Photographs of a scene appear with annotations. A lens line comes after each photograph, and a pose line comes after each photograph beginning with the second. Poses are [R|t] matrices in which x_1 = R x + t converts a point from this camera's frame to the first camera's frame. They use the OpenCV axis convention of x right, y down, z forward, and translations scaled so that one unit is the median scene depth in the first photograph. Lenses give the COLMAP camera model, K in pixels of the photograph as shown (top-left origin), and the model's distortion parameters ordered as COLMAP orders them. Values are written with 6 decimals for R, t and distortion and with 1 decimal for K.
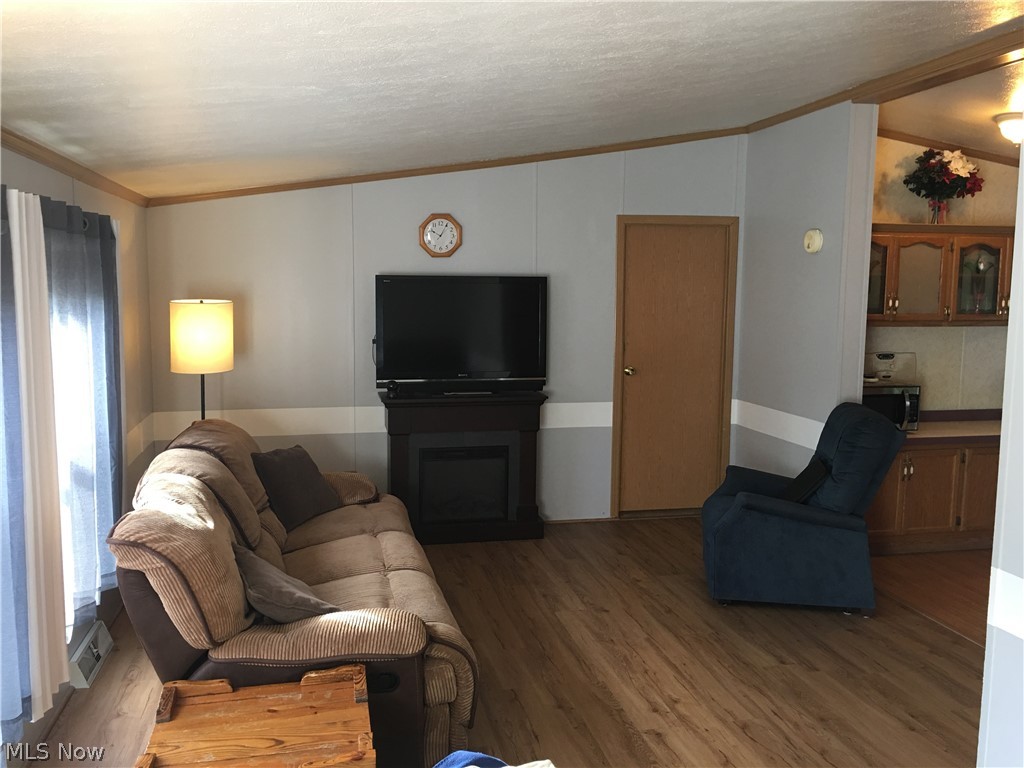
lens RADIAL K [[882.2, 0, 509.2], [0, 882.2, 372.6], [0, 0, 1]] dist [0.098524, -0.154484]
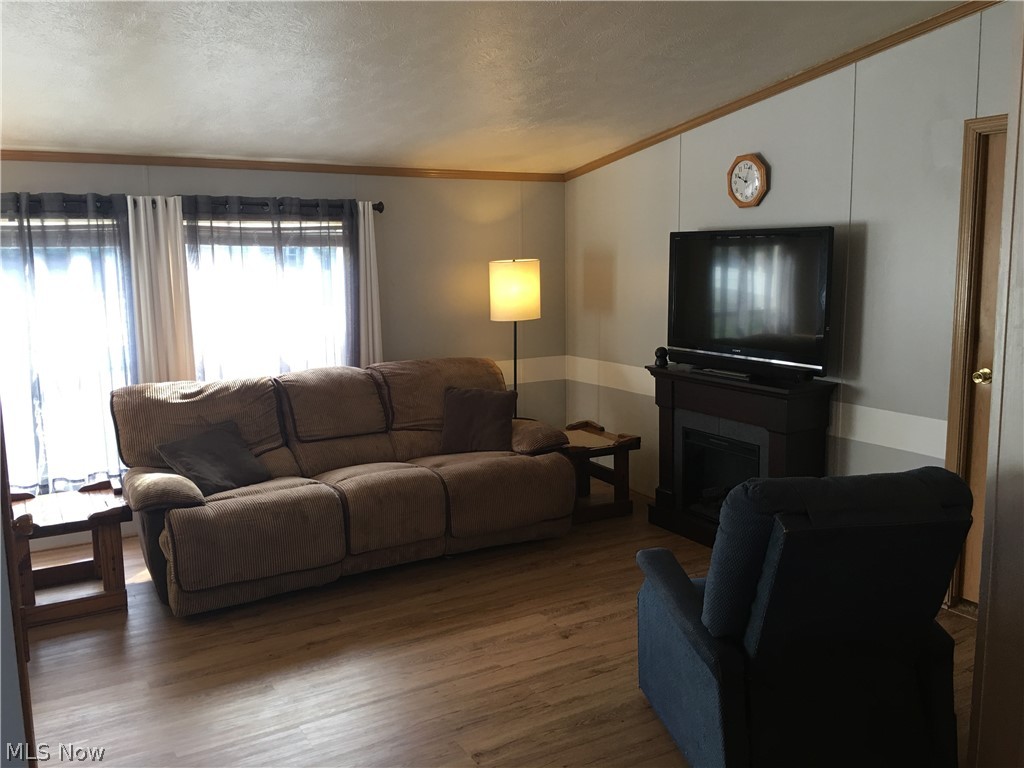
lens RADIAL K [[882.2, 0, 509.2], [0, 882.2, 372.6], [0, 0, 1]] dist [0.098524, -0.154484]
pose [[0.305415, 0.122817, -0.944266, 0.667740], [-0.086527, 0.991124, 0.100925, -0.042329], [0.948280, 0.050881, 0.313331, 0.540156]]
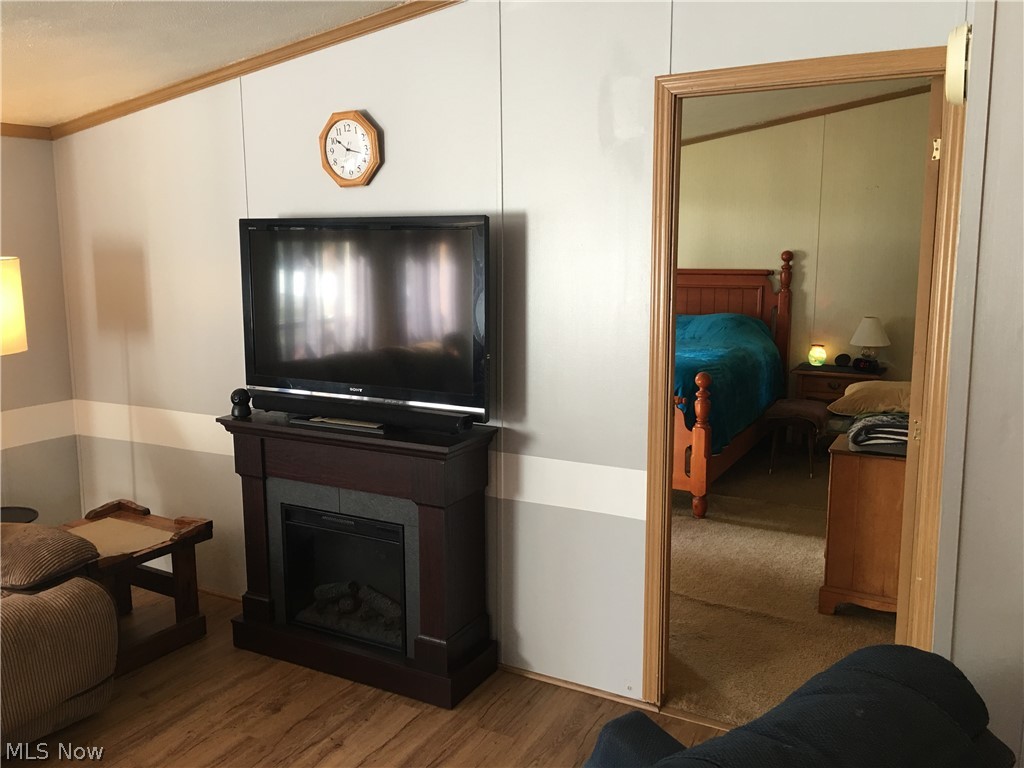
lens RADIAL K [[882.2, 0, 509.2], [0, 882.2, 372.6], [0, 0, 1]] dist [0.098524, -0.154484]
pose [[0.752002, 0.088118, -0.653245, 0.402309], [-0.061474, 0.996081, 0.063596, -0.051749], [0.656288, -0.007667, 0.754471, 0.627389]]
